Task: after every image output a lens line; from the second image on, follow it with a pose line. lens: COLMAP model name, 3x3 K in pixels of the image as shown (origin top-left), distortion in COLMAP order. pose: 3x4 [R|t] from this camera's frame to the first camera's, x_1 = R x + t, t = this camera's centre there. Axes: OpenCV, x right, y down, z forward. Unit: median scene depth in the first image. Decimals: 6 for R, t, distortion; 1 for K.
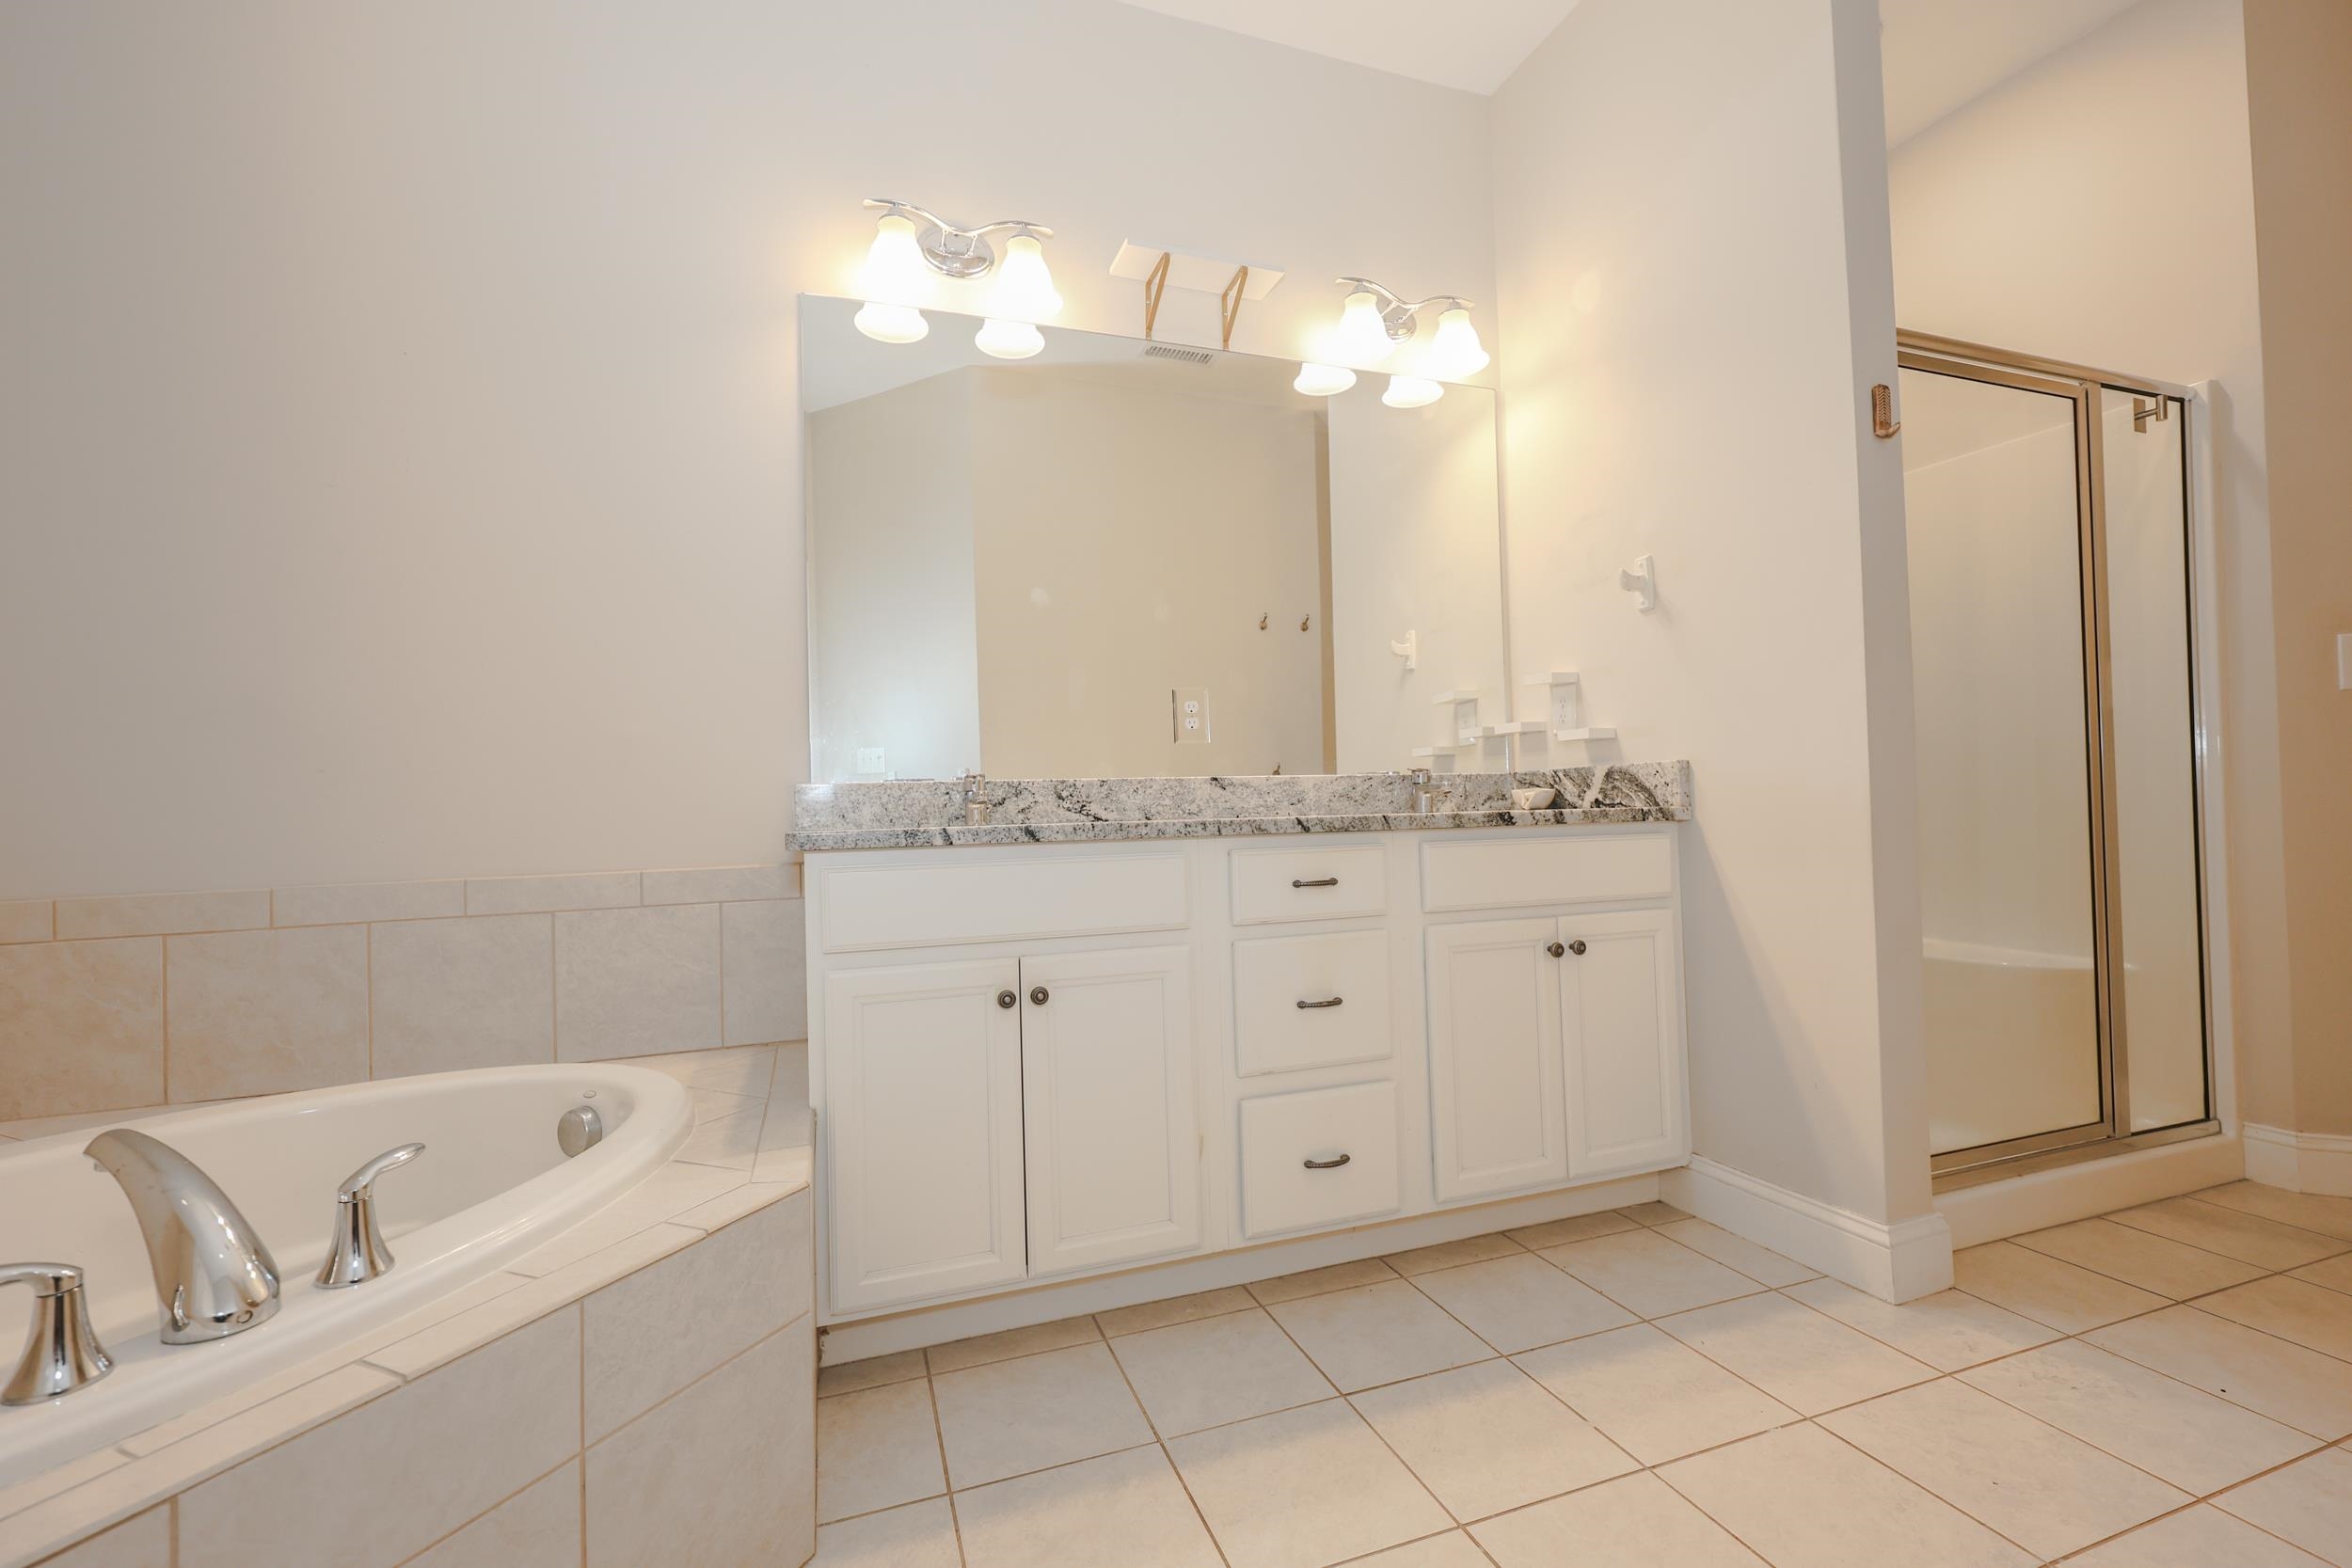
lens RADIAL K [[976.1, 0, 1176.0], [0, 976.1, 784.0], [0, 0, 1]] dist [0.001184, -0.000033]
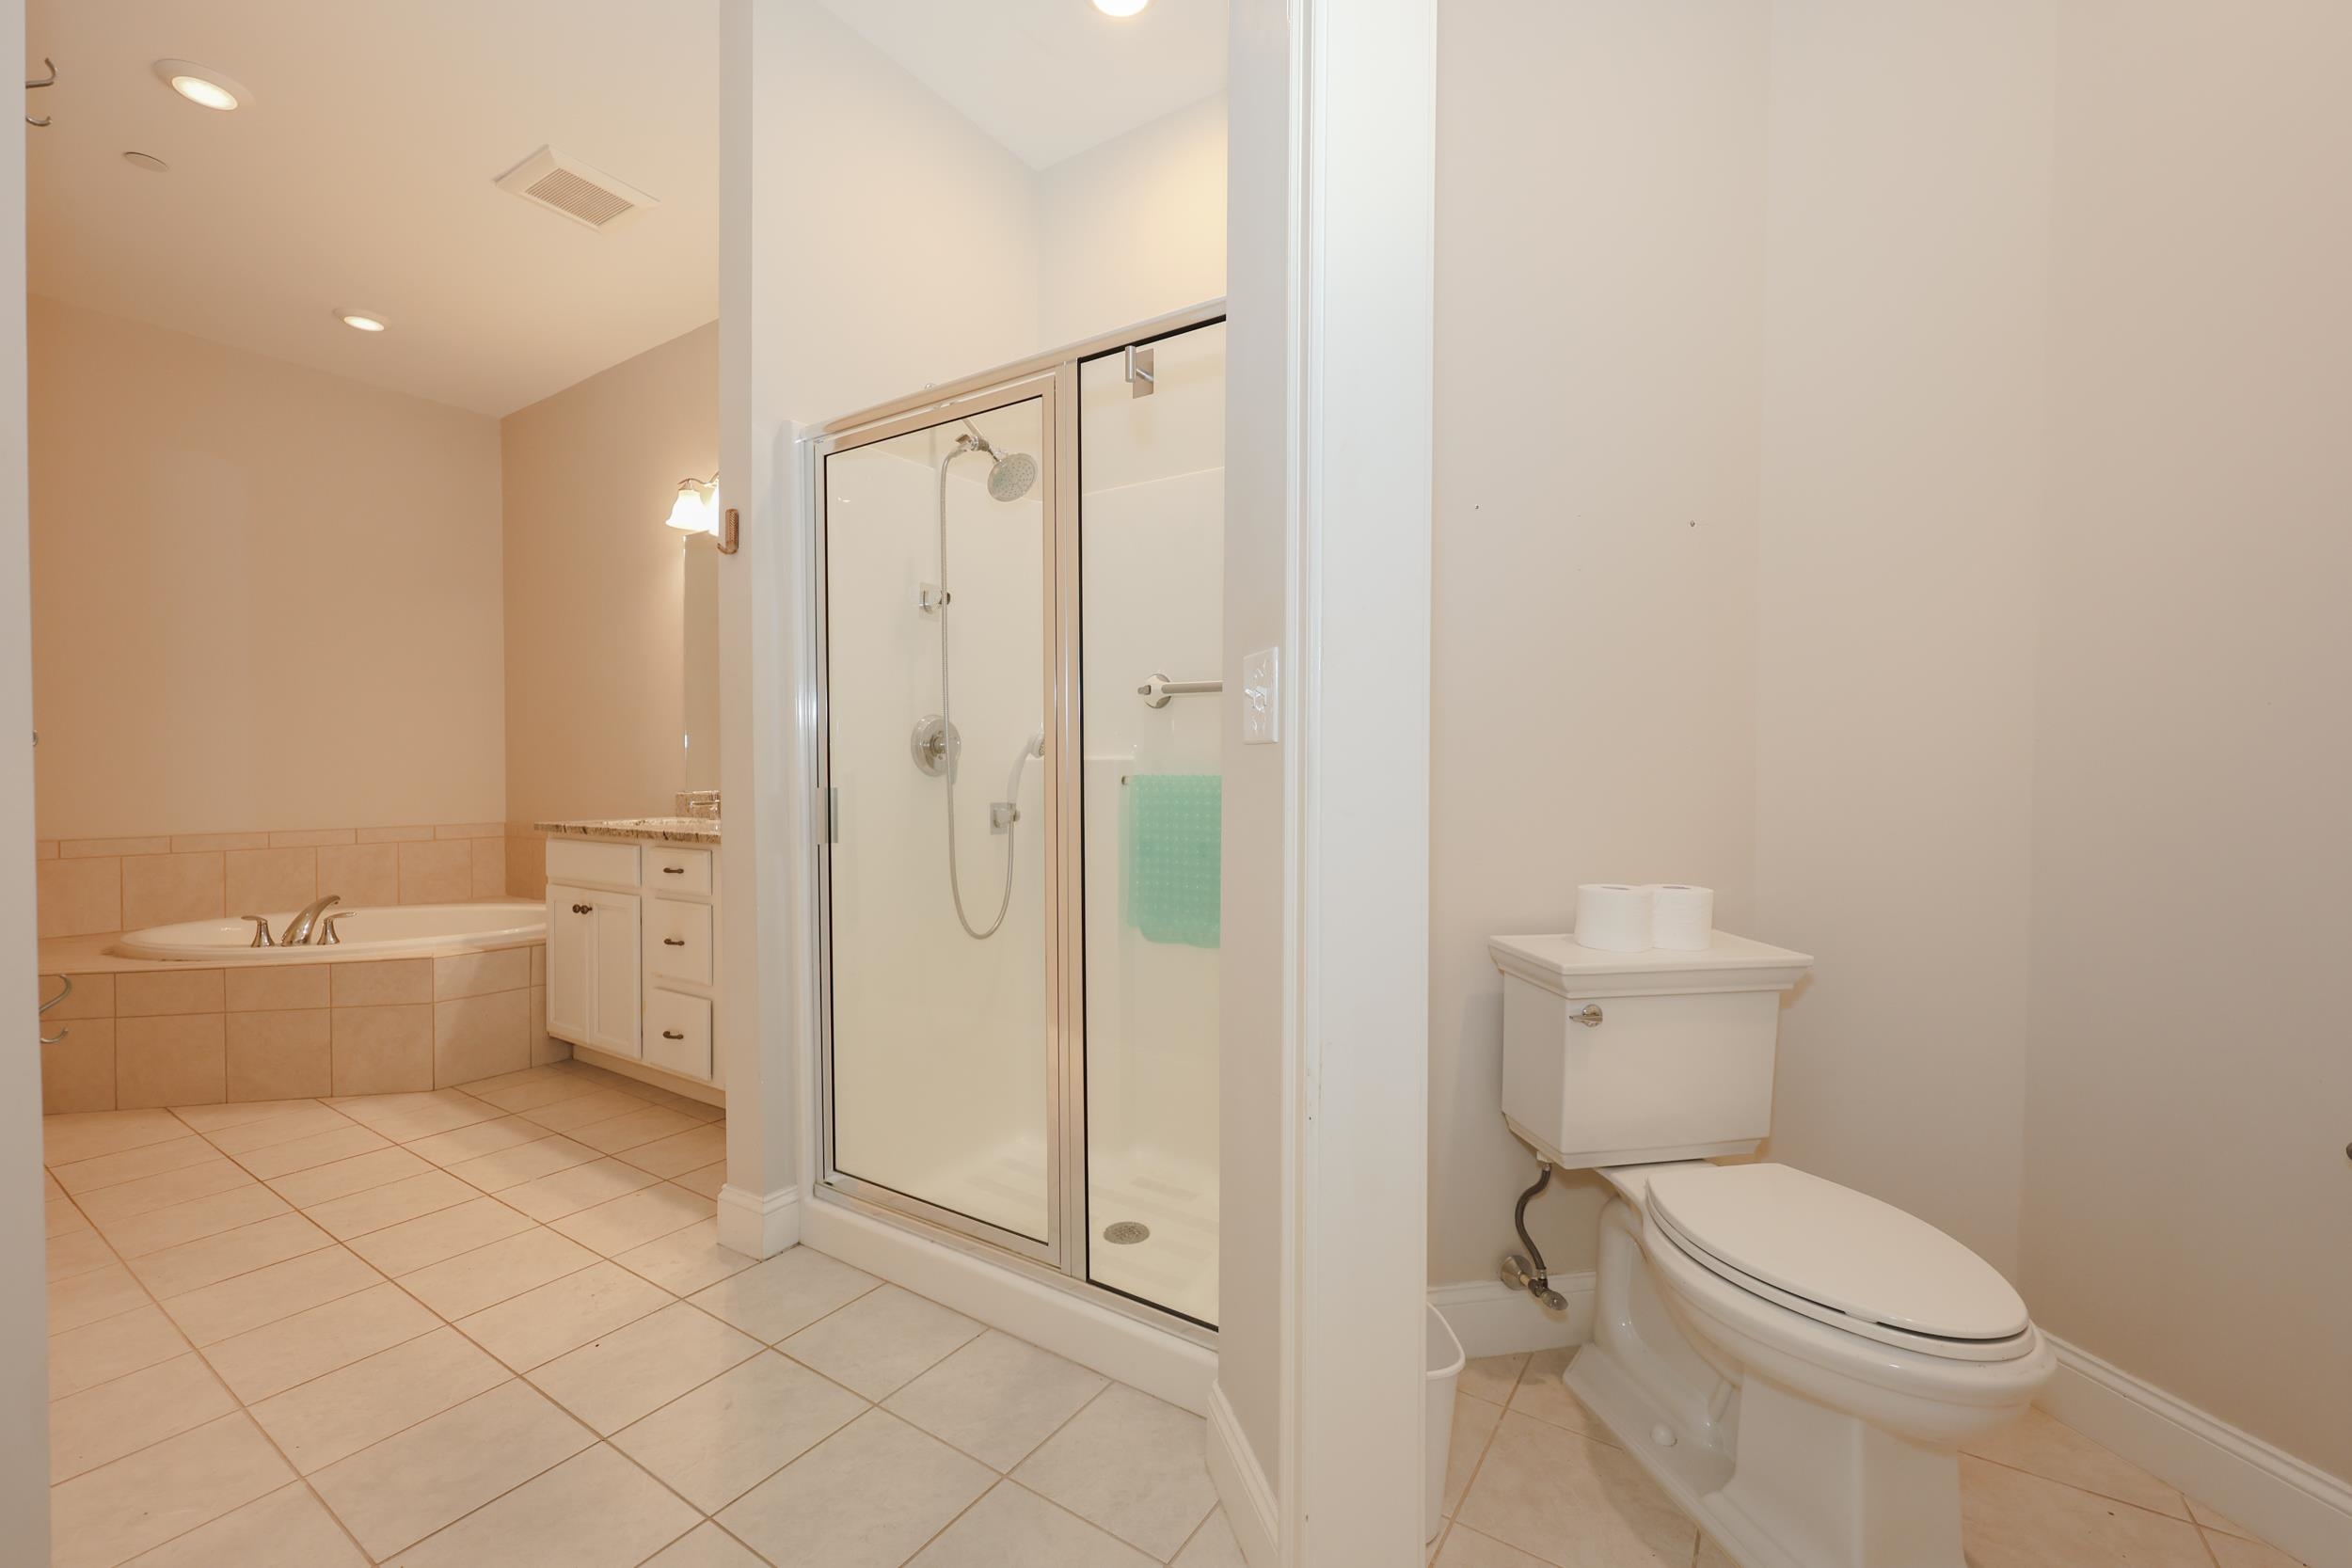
lens RADIAL K [[944.8, 0, 1227.4], [0, 944.8, 778.1], [0, 0, 1]] dist [0.000762, 0.000027]
pose [[0.637795, 0.039523, -0.769192, 1.935384], [-0.001547, 0.998746, 0.050035, -0.137423], [0.770205, -0.030722, 0.637056, 0.677891]]
